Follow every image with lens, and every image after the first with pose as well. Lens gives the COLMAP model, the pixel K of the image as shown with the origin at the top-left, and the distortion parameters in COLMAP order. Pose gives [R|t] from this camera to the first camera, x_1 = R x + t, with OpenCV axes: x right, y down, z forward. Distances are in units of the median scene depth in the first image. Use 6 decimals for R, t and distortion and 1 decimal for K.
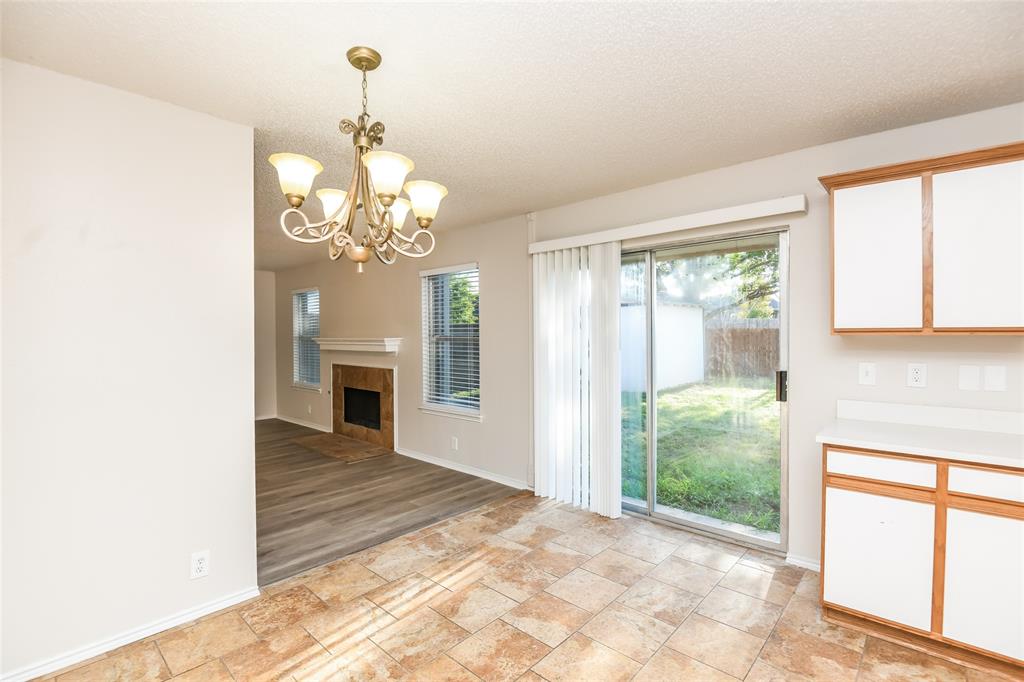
lens RADIAL K [[472.2, 0, 511.6], [0, 472.2, 334.0], [0, 0, 1]] dist [-0.018061, -0.000785]
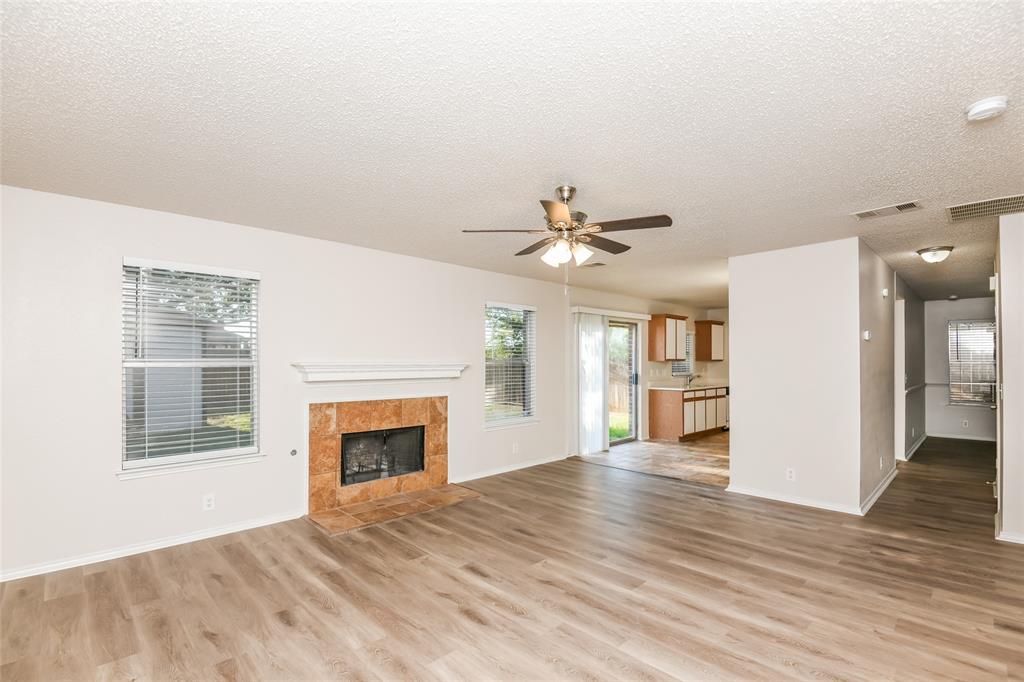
lens RADIAL K [[463.7, 0, 513.0], [0, 463.7, 364.4], [0, 0, 1]] dist [-0.000442, -0.000092]
pose [[0.064141, 0.005359, 0.997926, -2.518110], [0.005119, 0.999971, -0.005699, 0.038894], [-0.997928, 0.005474, 0.064112, 1.766968]]
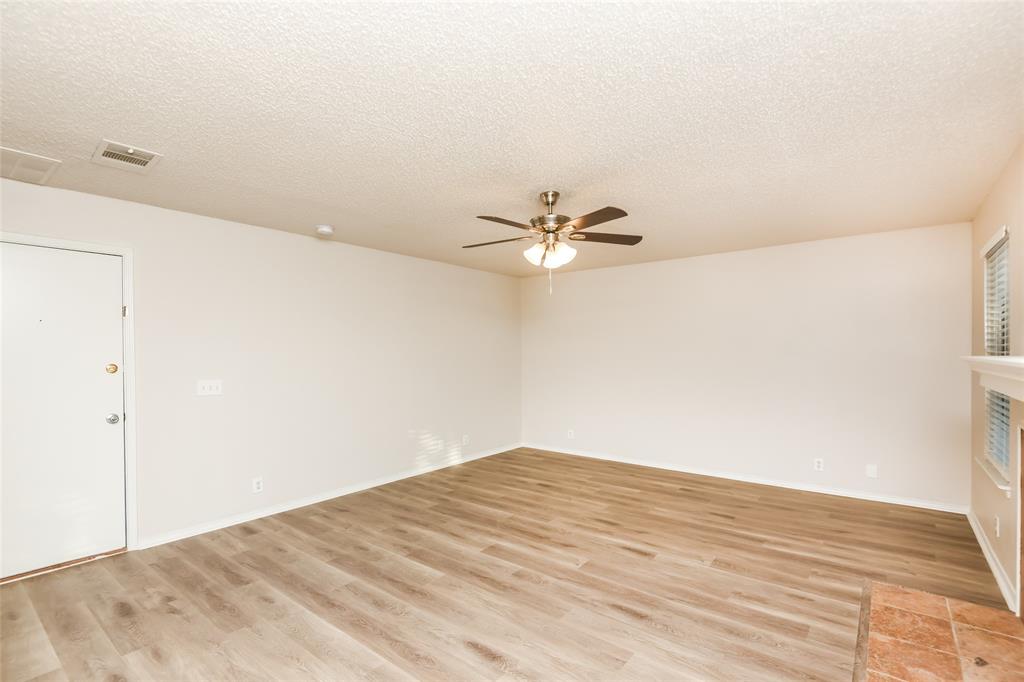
lens RADIAL K [[474.3, 0, 511.8], [0, 474.3, 346.7], [0, 0, 1]] dist [-0.000918, -0.000426]
pose [[0.068900, 0.004678, -0.997613, -0.078395], [-0.001064, 0.999989, 0.004616, 0.005917], [0.997623, 0.000744, 0.068904, 1.513614]]
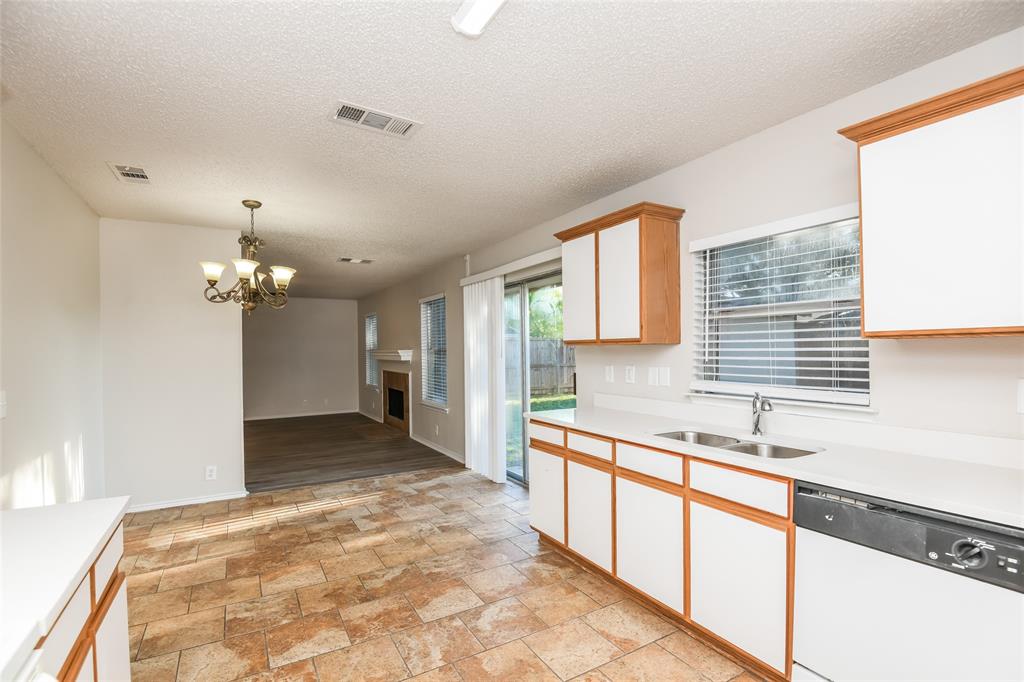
lens RADIAL K [[474.3, 0, 511.8], [0, 474.3, 346.7], [0, 0, 1]] dist [-0.000918, -0.000426]
pose [[0.954684, -0.009548, -0.297468, 0.910481], [0.009738, 0.999952, -0.000842, 0.005854], [0.297462, -0.002093, 0.954731, -0.384996]]
